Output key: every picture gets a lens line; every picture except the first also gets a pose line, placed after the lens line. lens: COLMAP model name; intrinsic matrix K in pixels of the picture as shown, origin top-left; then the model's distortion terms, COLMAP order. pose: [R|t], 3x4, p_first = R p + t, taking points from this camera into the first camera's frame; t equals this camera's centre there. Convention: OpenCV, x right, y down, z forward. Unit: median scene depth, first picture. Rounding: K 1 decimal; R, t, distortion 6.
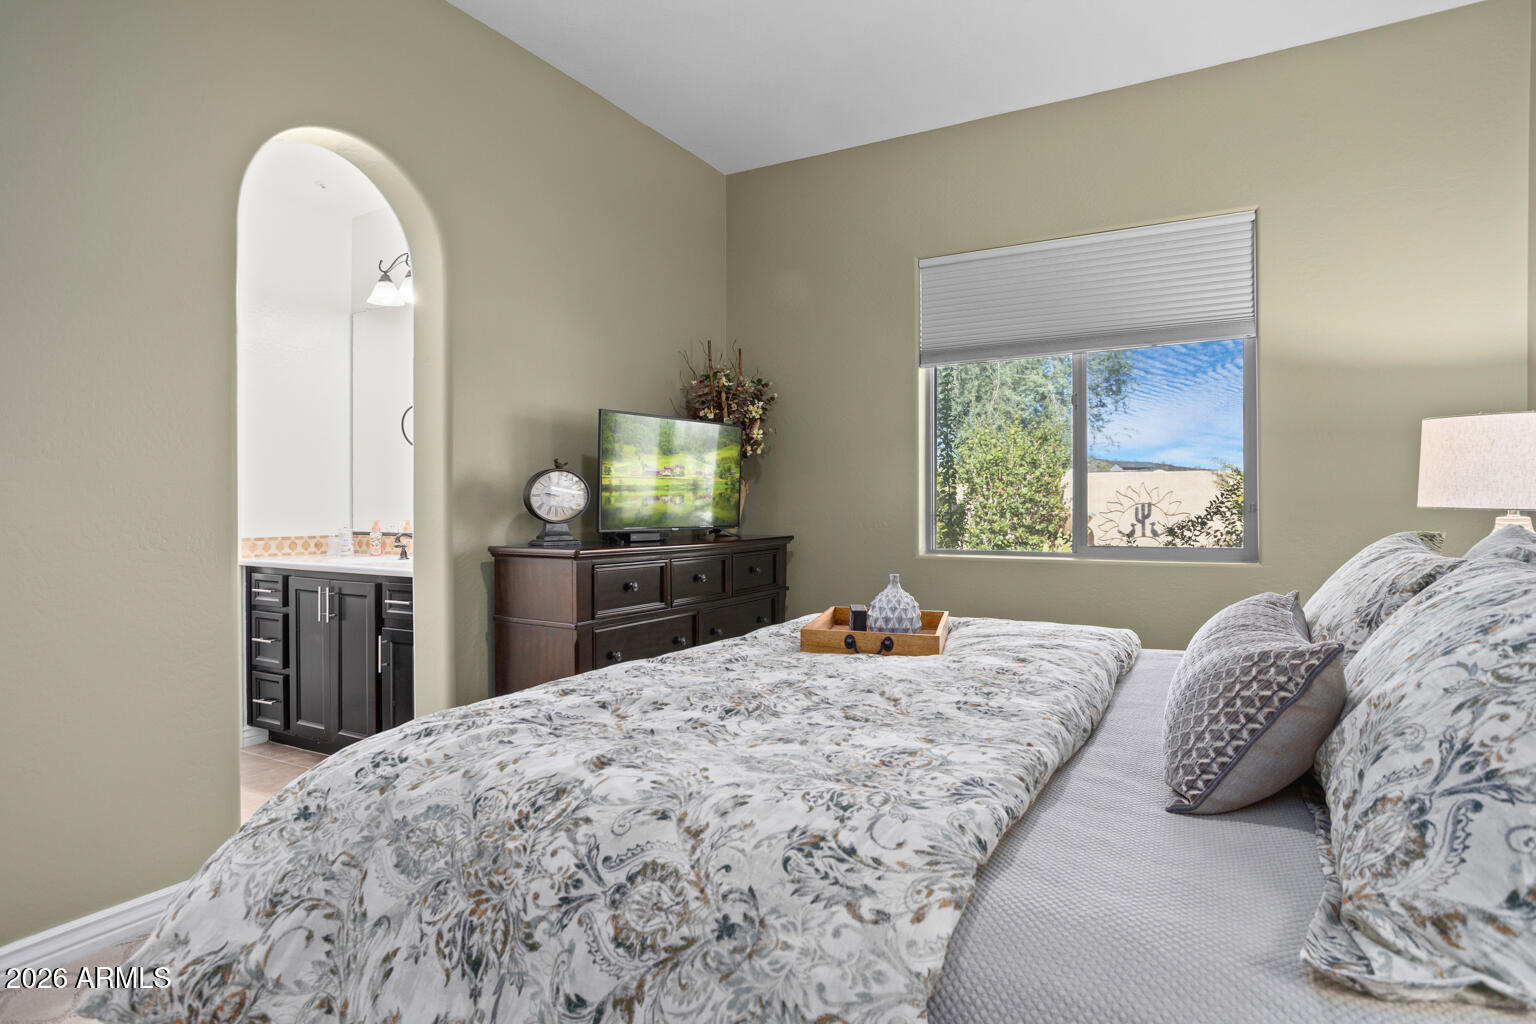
lens RADIAL K [[817.1, 0, 771.5], [0, 817.1, 513.5], [0, 0, 1]] dist [-0.019060, 0.006098]
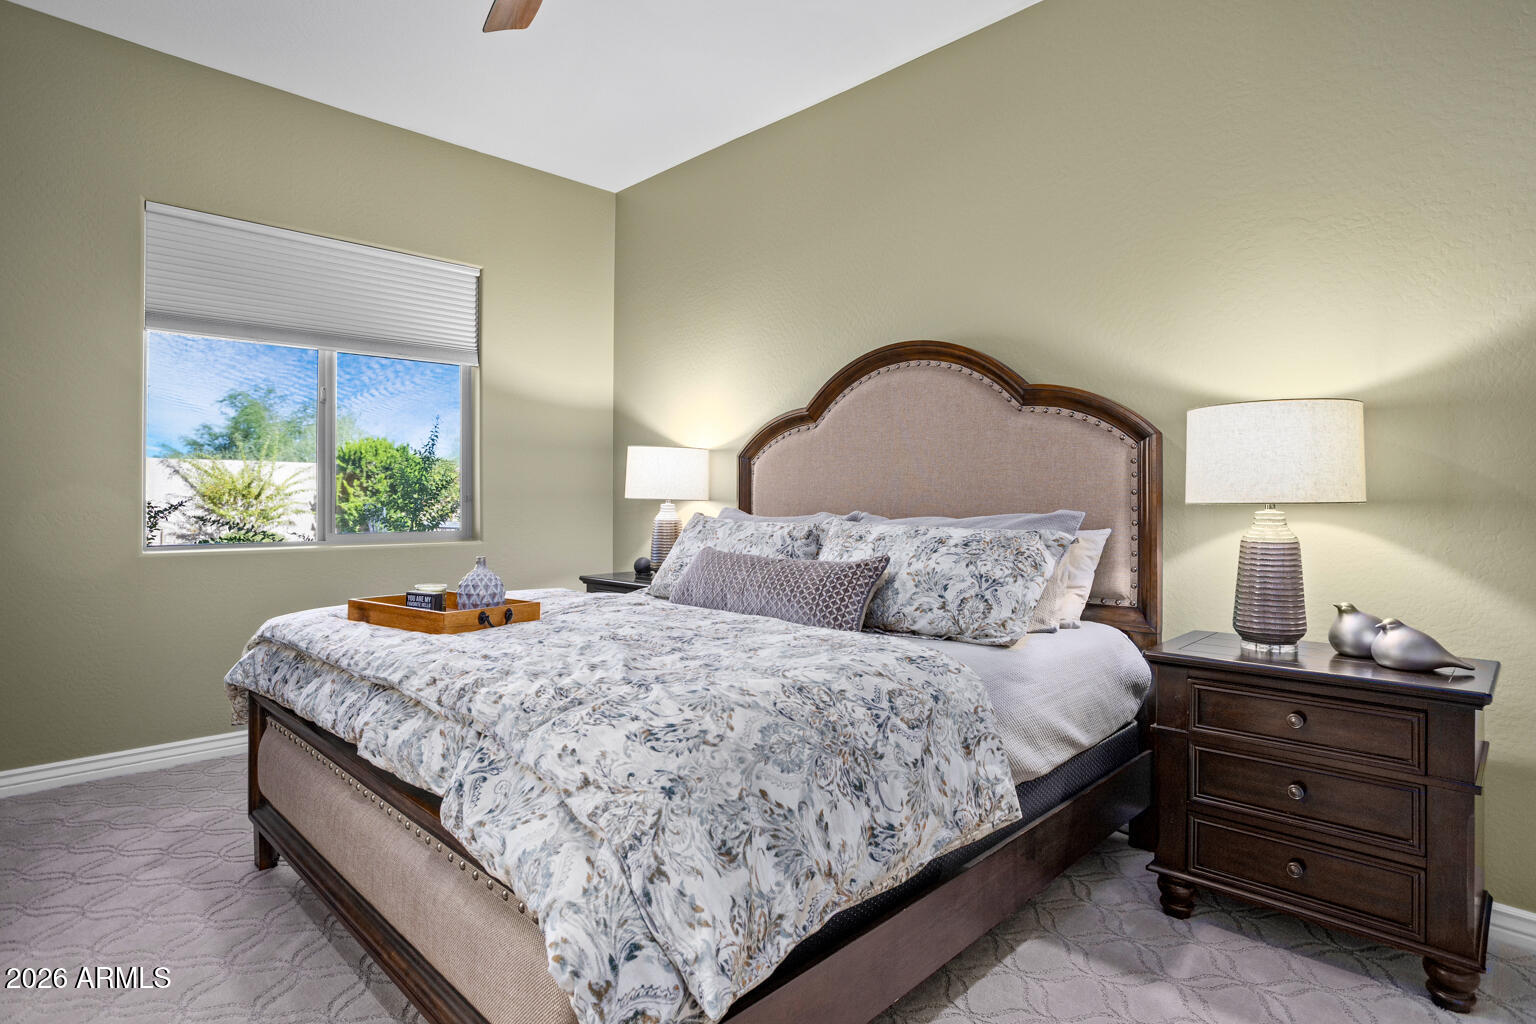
lens RADIAL K [[817.1, 0, 767.8], [0, 817.1, 503.1], [0, 0, 1]] dist [-0.019060, 0.006098]
pose [[0.270624, -0.003937, 0.962677, -1.914678], [0.003805, 0.999988, 0.003021, -0.008459], [-0.962678, 0.002845, 0.270636, 0.723359]]
